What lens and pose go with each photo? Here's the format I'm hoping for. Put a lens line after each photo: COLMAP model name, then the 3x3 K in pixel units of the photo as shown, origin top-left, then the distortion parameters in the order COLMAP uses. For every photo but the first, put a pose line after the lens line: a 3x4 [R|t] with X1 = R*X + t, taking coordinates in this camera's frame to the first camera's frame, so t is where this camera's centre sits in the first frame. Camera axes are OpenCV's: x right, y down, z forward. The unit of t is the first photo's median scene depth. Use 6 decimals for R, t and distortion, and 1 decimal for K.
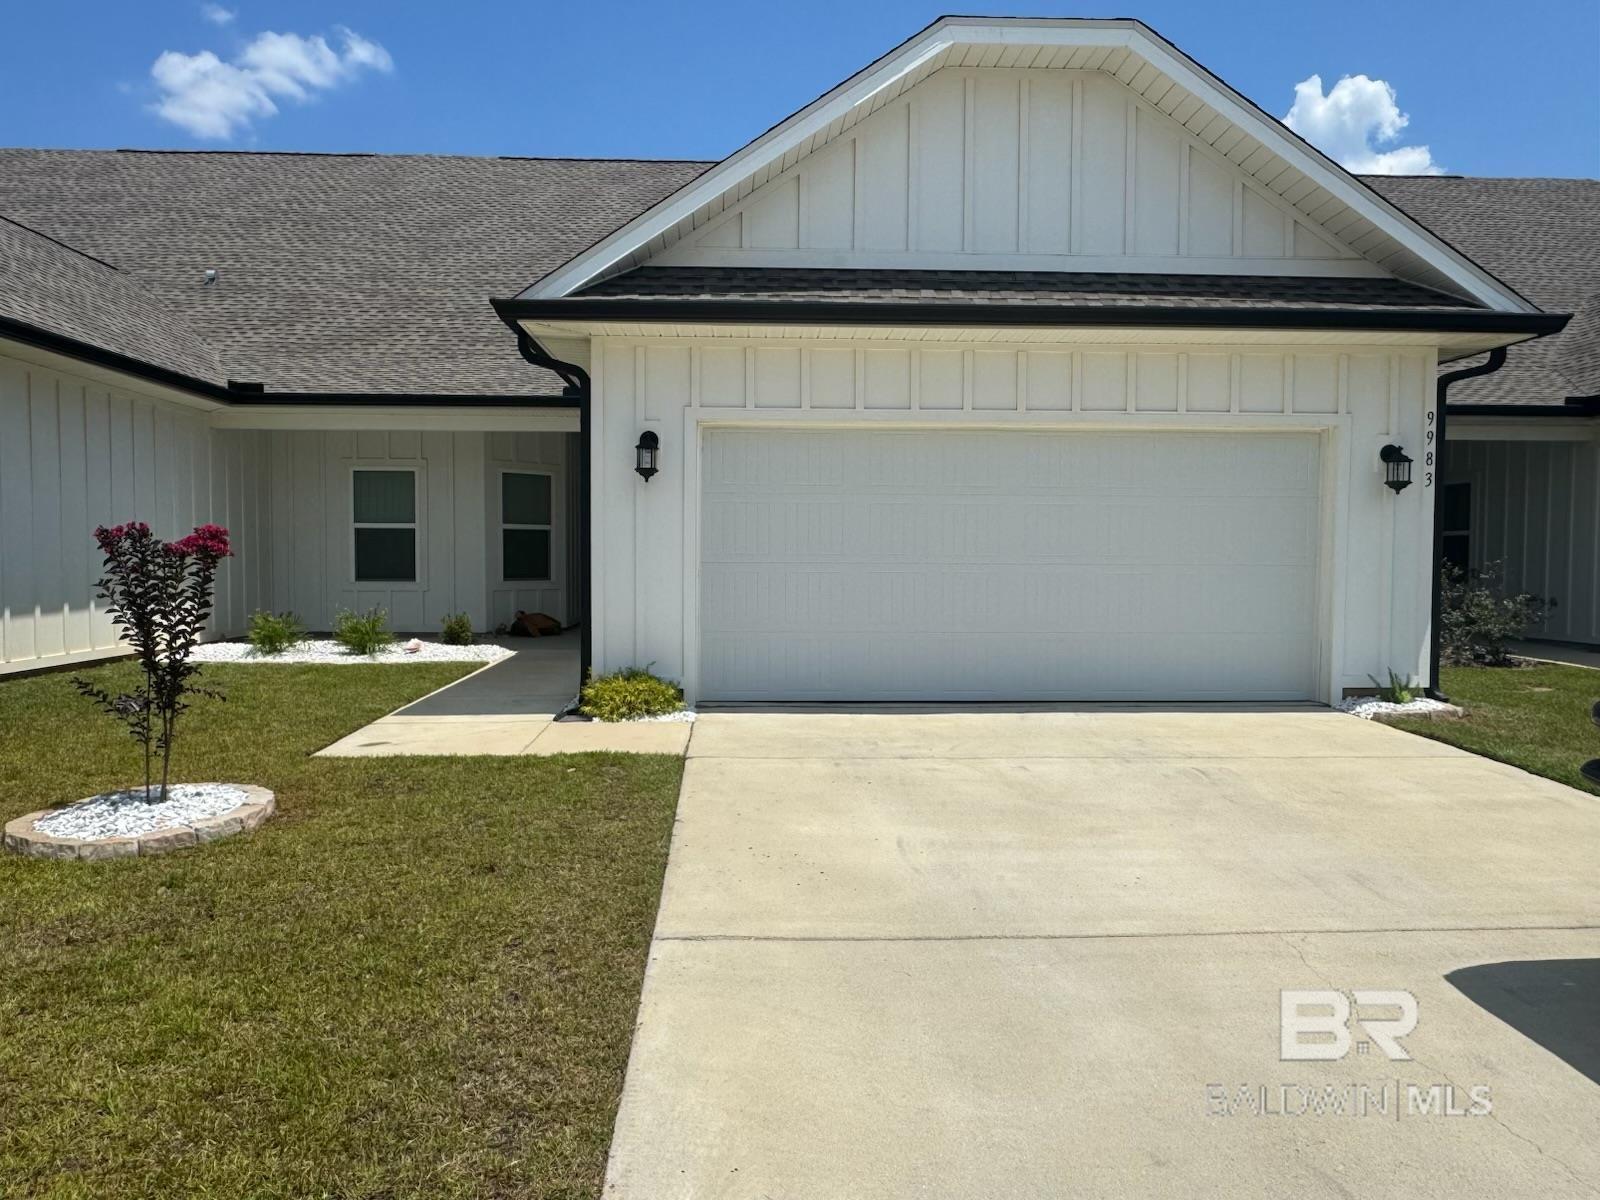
lens RADIAL K [[1160.4, 0, 805.0], [0, 1160.4, 587.0], [0, 0, 1]] dist [-0.011285, -0.000351]
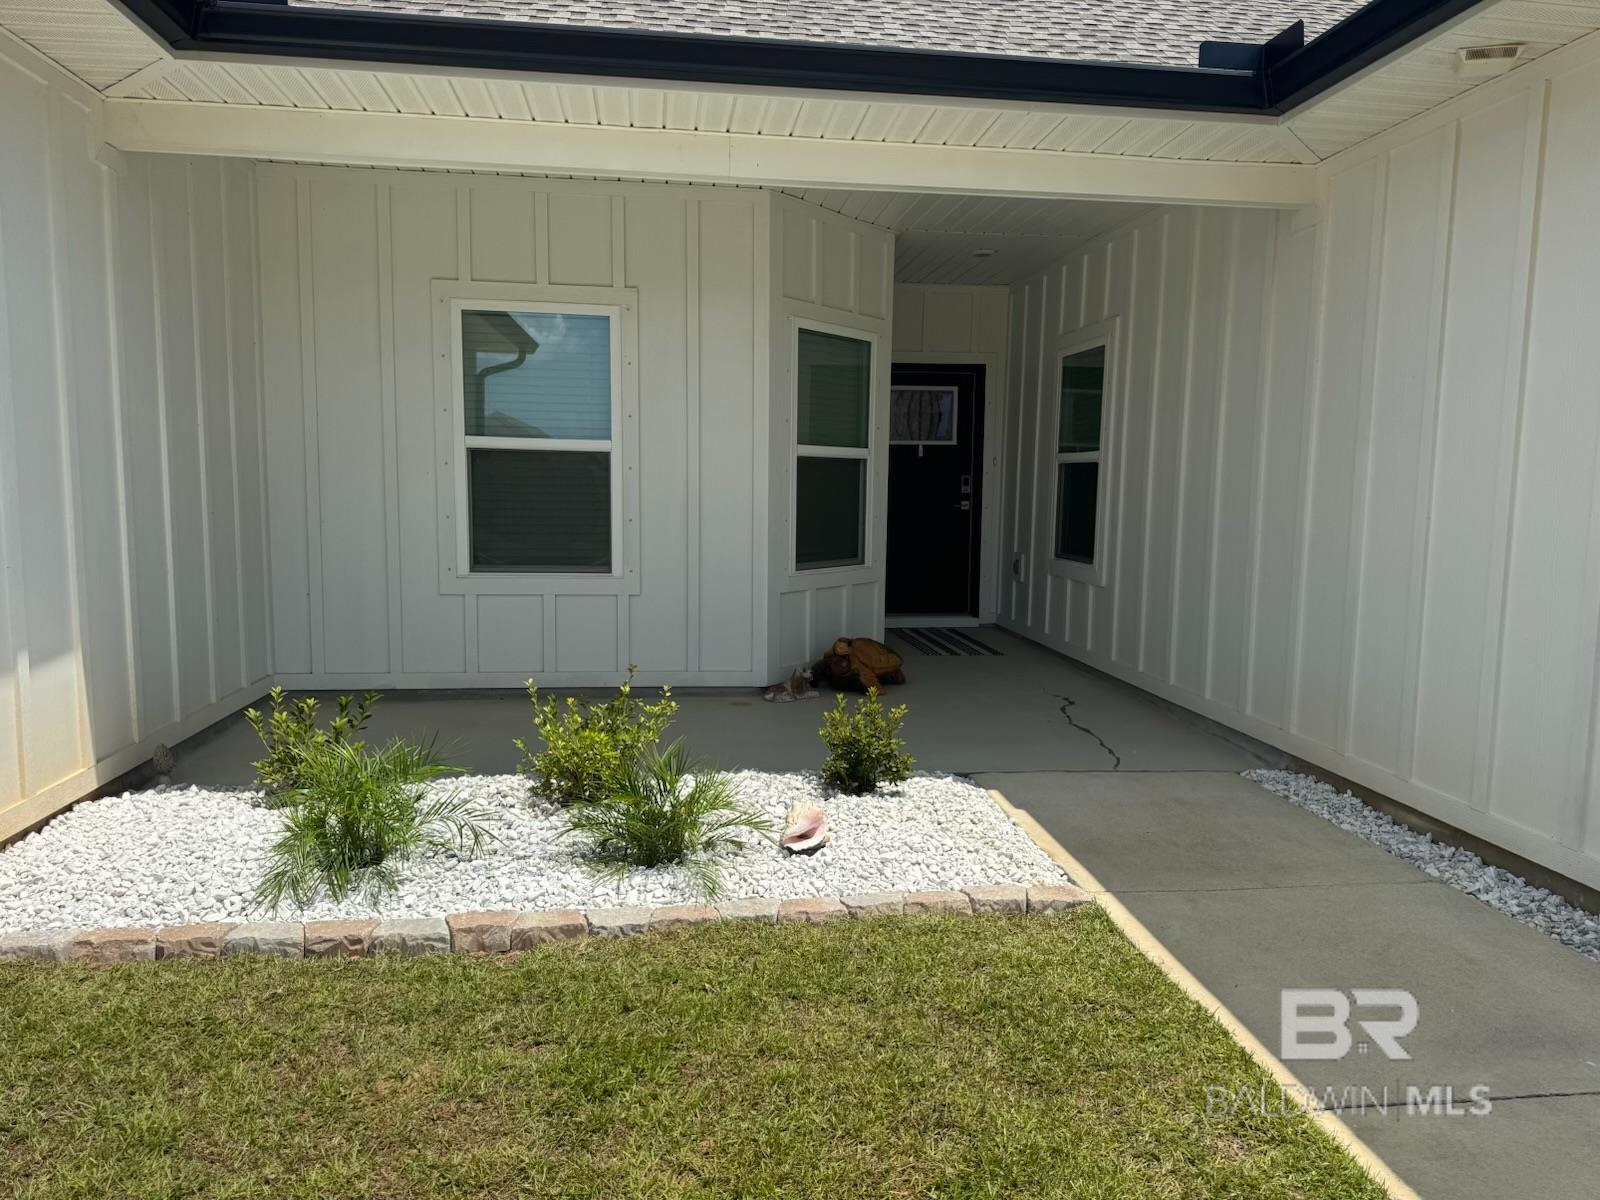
lens RADIAL K [[1123.6, 0, 793.1], [0, 1123.6, 602.6], [0, 0, 1]] dist [0.026437, -0.009181]
pose [[0.996835, 0.005029, 0.079335, -0.258735], [-0.011825, 0.996274, 0.085428, -0.026666], [-0.078609, -0.086095, 0.993181, 0.491833]]
